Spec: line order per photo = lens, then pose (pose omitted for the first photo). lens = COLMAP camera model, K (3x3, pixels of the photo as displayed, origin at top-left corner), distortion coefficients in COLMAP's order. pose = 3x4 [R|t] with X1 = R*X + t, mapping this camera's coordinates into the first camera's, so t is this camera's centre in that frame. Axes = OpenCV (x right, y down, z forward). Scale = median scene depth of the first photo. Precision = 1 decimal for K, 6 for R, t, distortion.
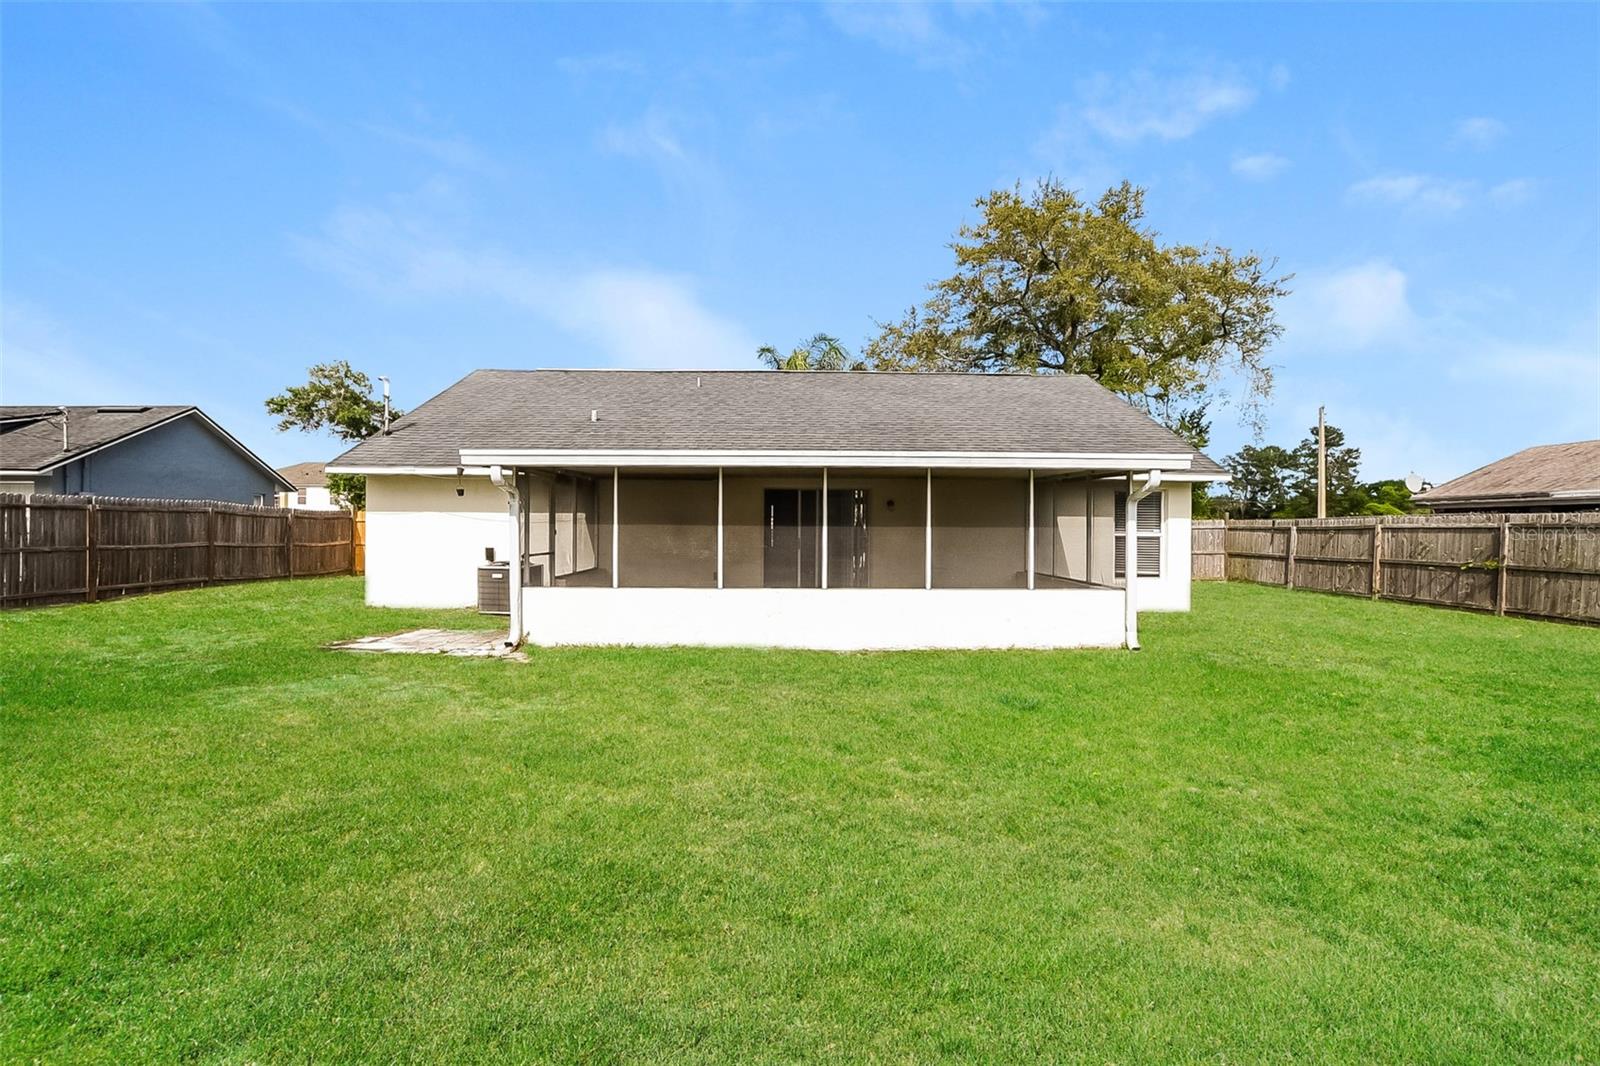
lens RADIAL K [[719.2, 0, 794.0], [0, 719.2, 538.4], [0, 0, 1]] dist [-0.011331, 0.000336]
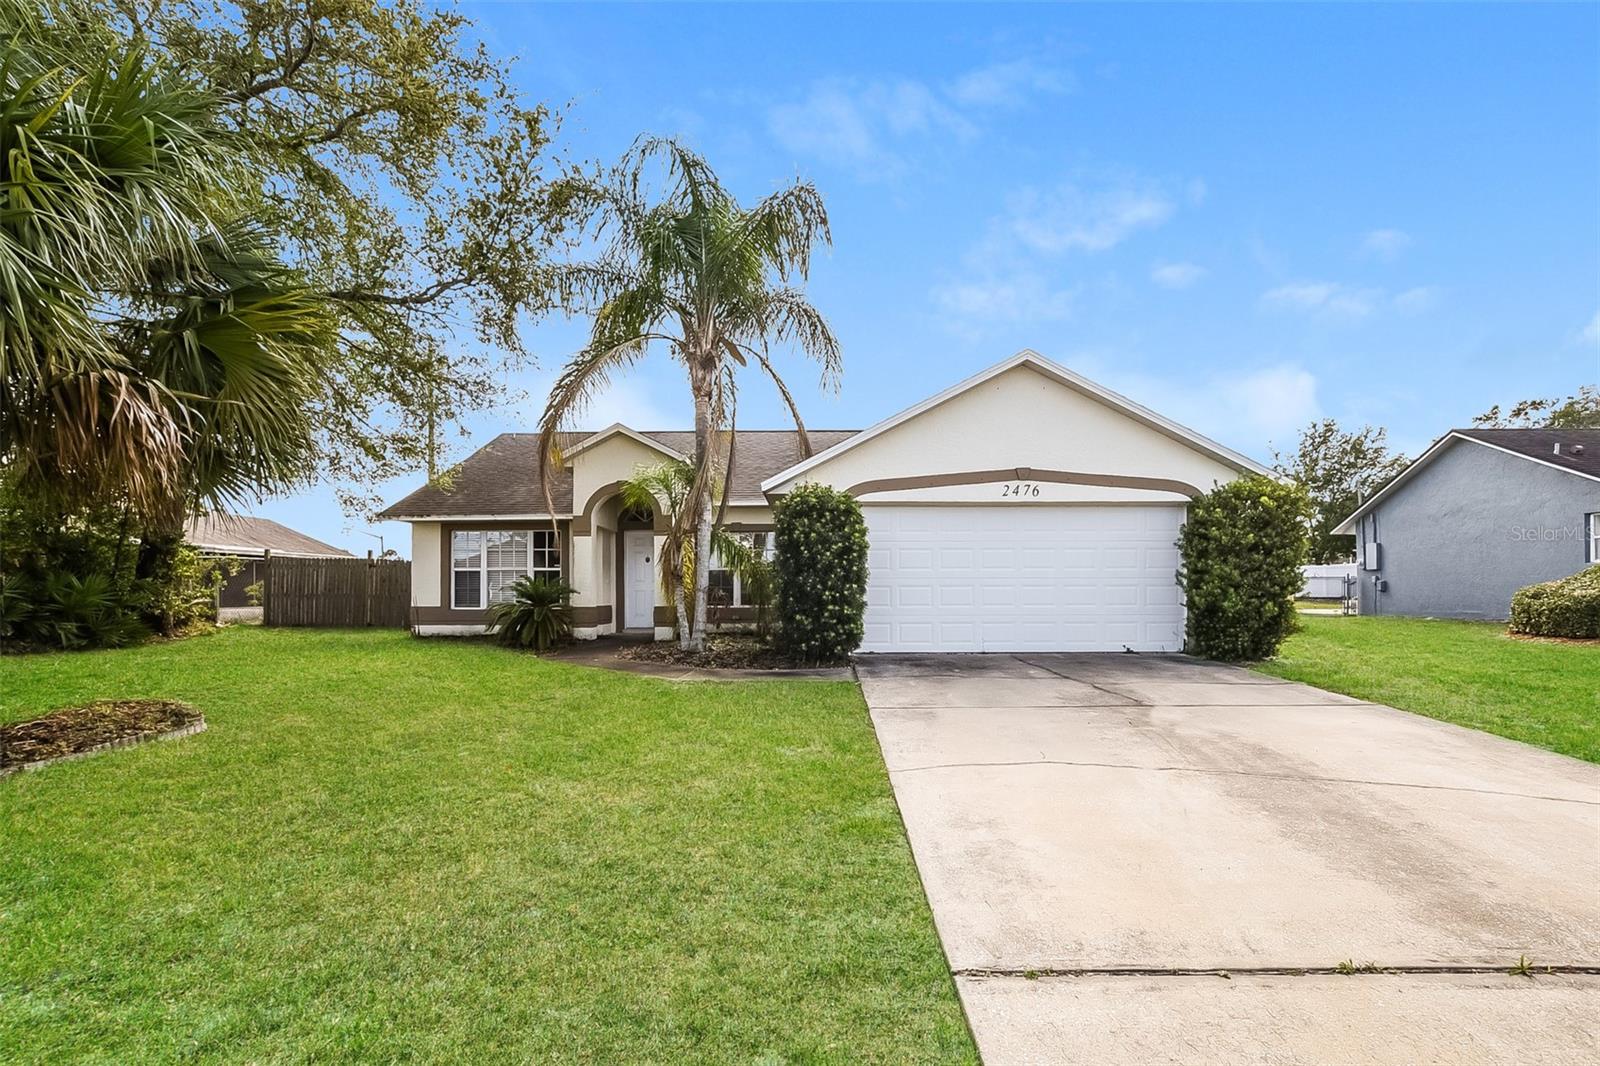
lens RADIAL K [[719.2, 0, 794.0], [0, 719.2, 538.4], [0, 0, 1]] dist [-0.011331, 0.000336]
pose [[1.000000, -0.000254, 0.000086, 0.080190], [0.000254, 1.000000, -0.000167, -0.129358], [-0.000086, 0.000167, 1.000000, -0.066458]]
